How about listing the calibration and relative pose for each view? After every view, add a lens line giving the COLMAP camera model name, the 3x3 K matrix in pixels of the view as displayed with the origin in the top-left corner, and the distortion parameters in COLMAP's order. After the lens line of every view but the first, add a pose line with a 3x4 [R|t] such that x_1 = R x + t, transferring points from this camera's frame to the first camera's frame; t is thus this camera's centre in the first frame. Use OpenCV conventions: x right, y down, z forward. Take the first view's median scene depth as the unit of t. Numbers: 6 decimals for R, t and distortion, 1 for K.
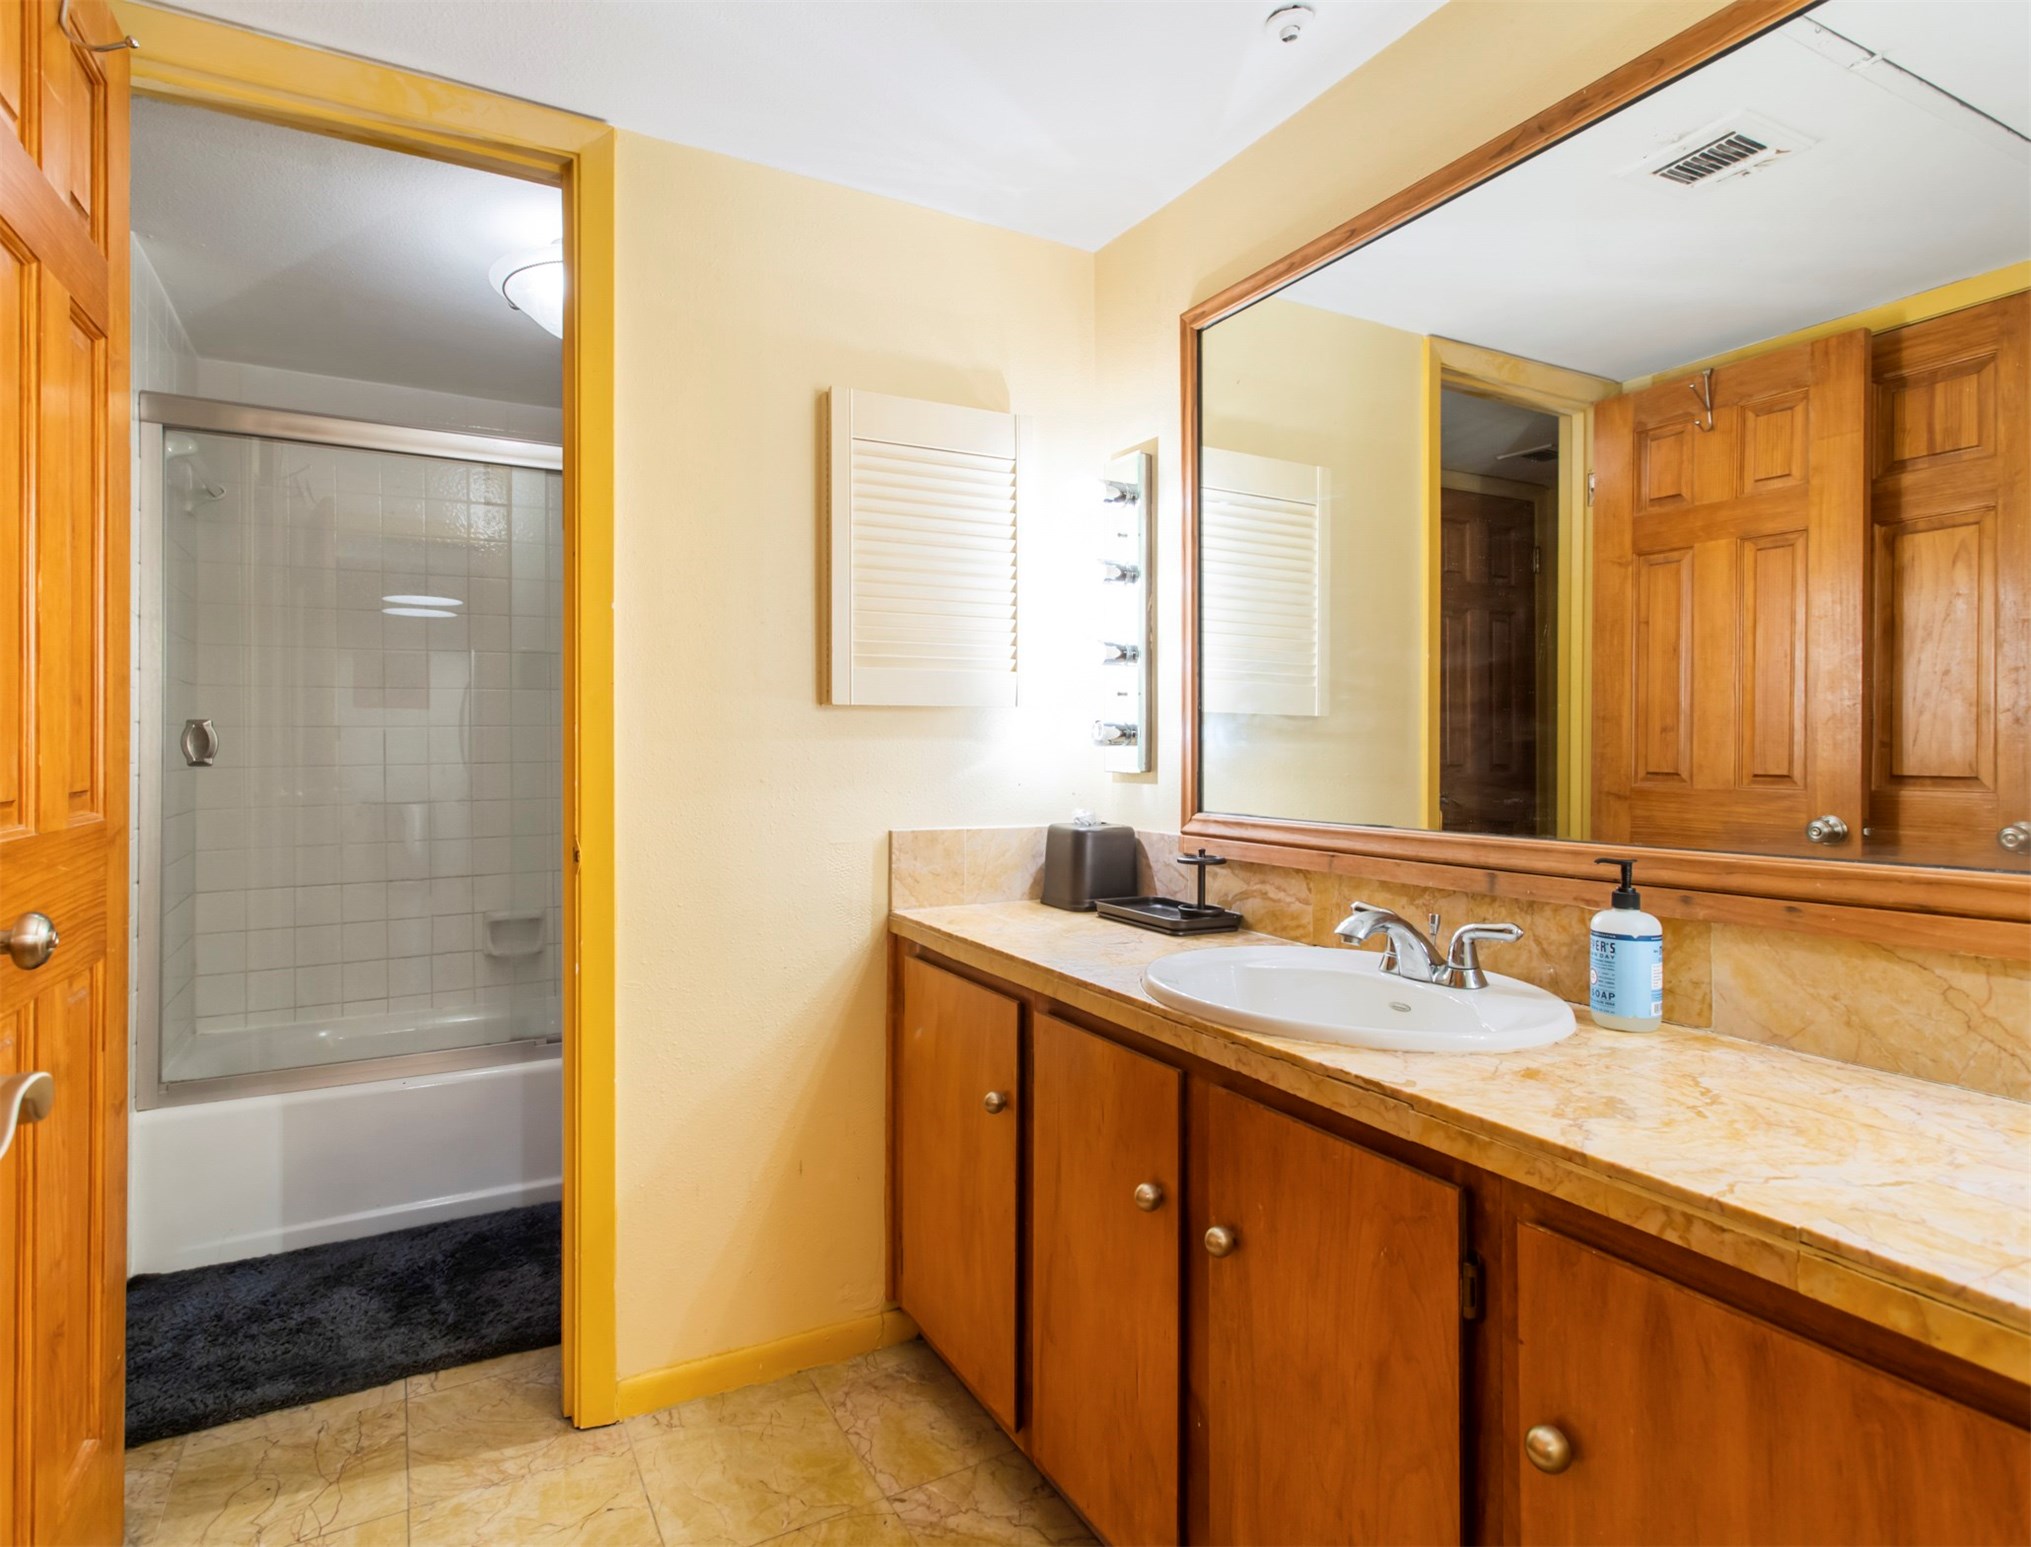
lens RADIAL K [[1102.8, 0, 1008.3], [0, 1102.8, 762.1], [0, 0, 1]] dist [0.000141, 0.003949]
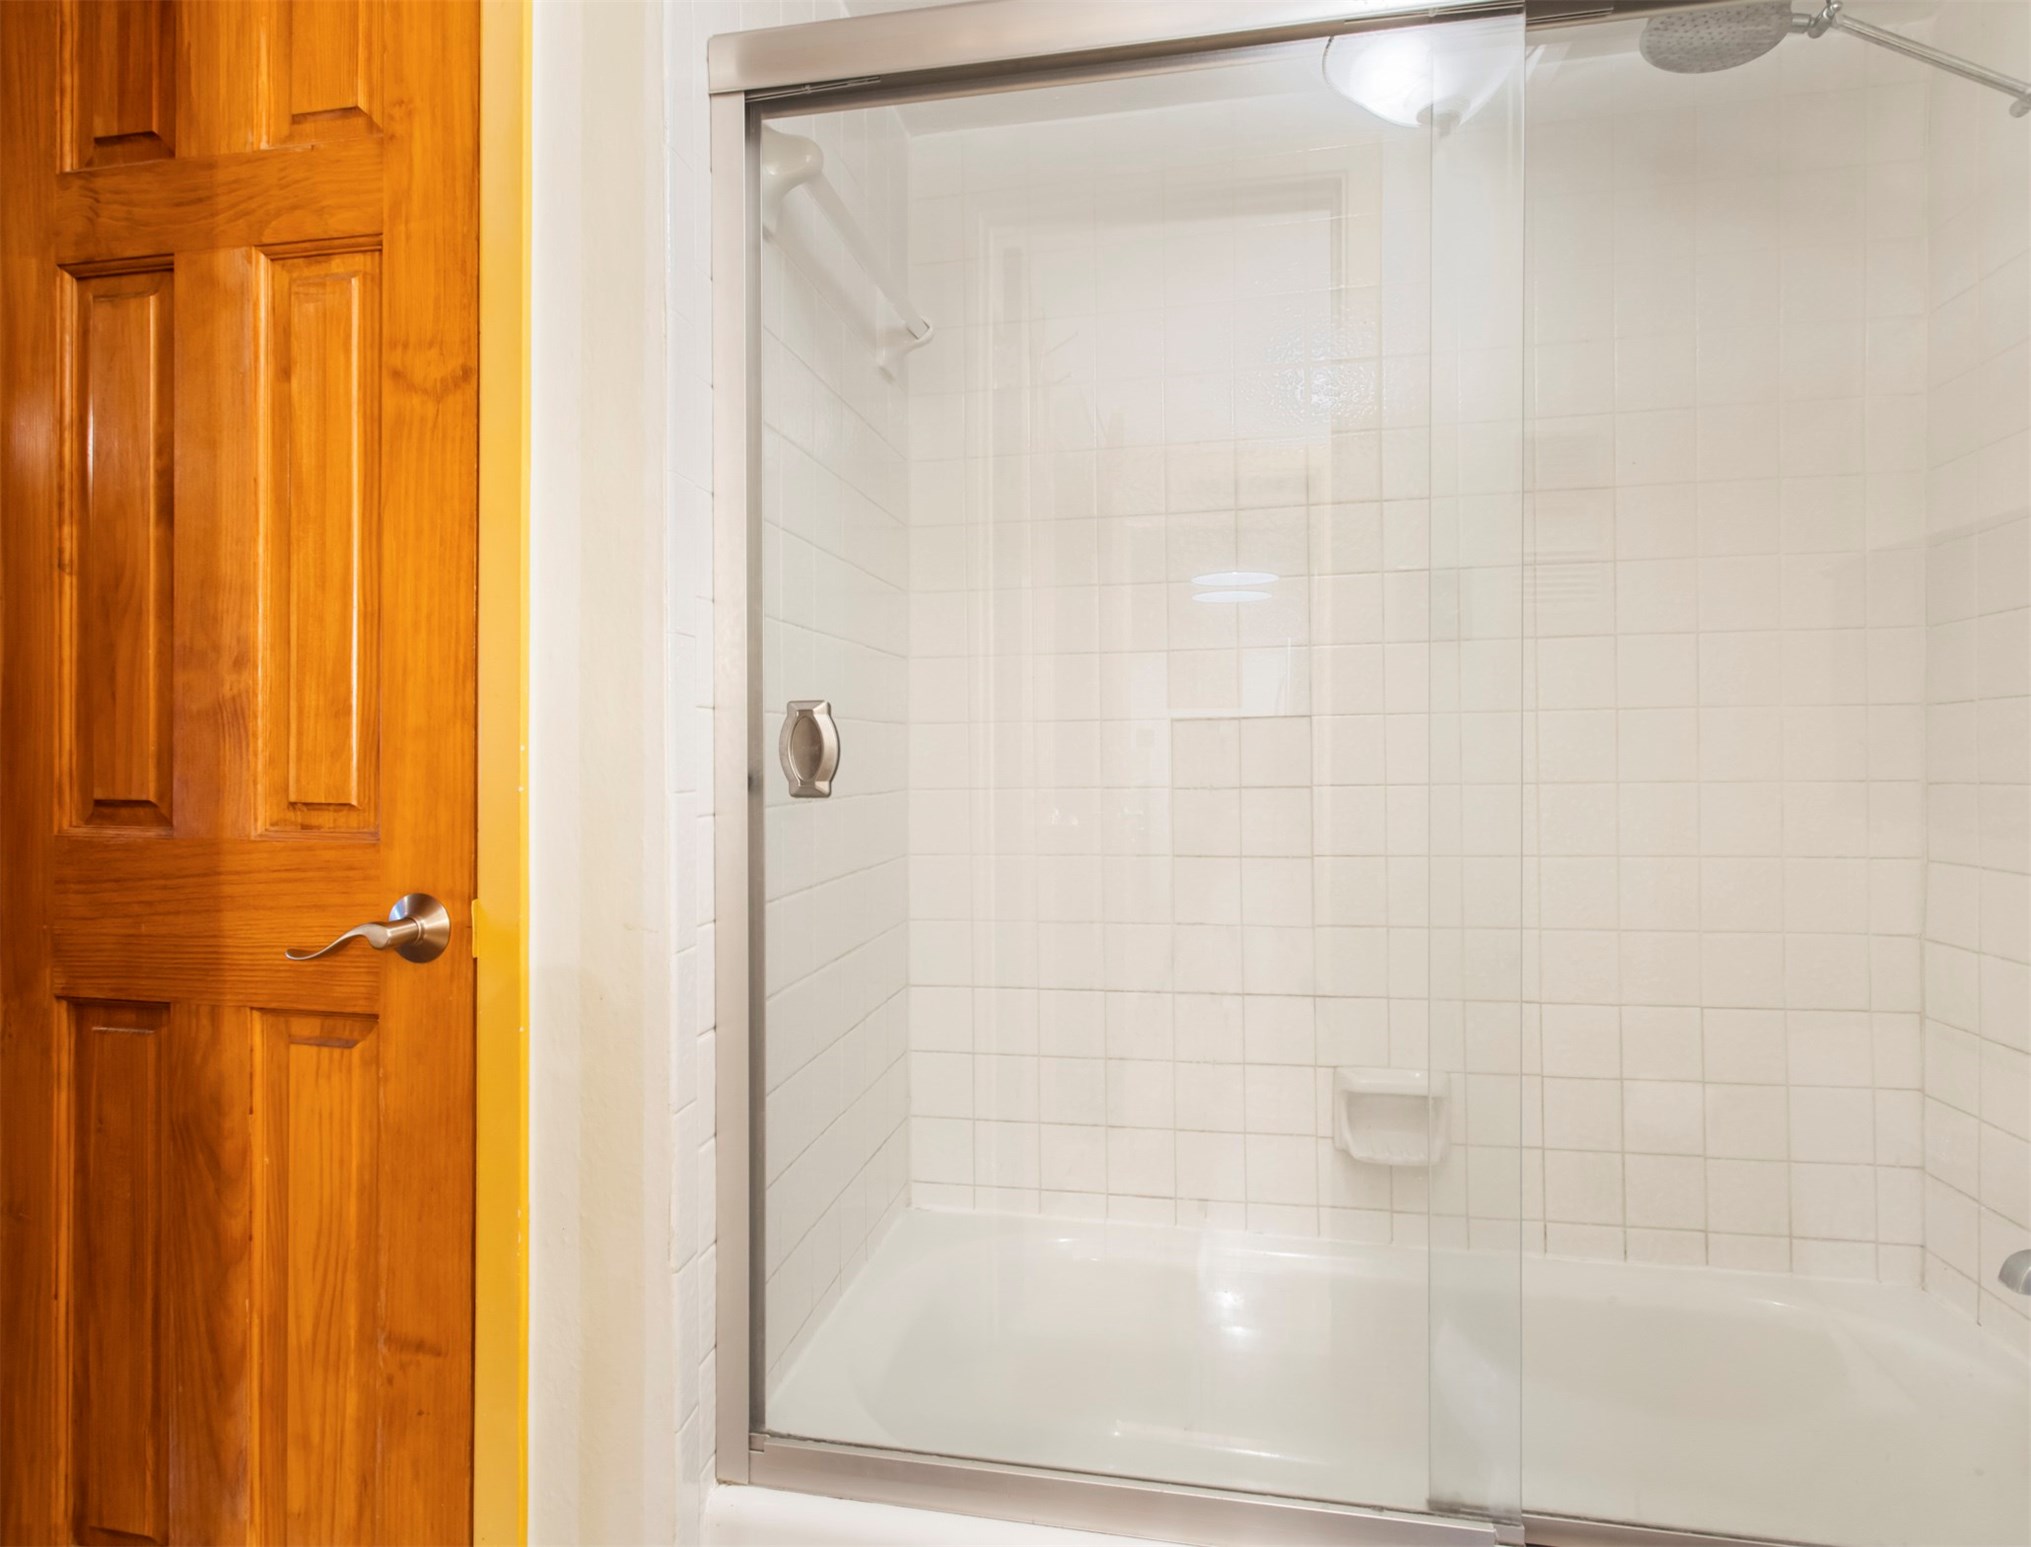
lens RADIAL K [[1102.8, 0, 1014.4], [0, 1102.8, 766.5], [0, 0, 1]] dist [0.000141, 0.003949]
pose [[0.774734, -0.000873, -0.632287, -0.262177], [-0.001967, 0.999991, -0.003791, -0.005932], [0.632284, 0.004180, 0.774725, 0.497959]]
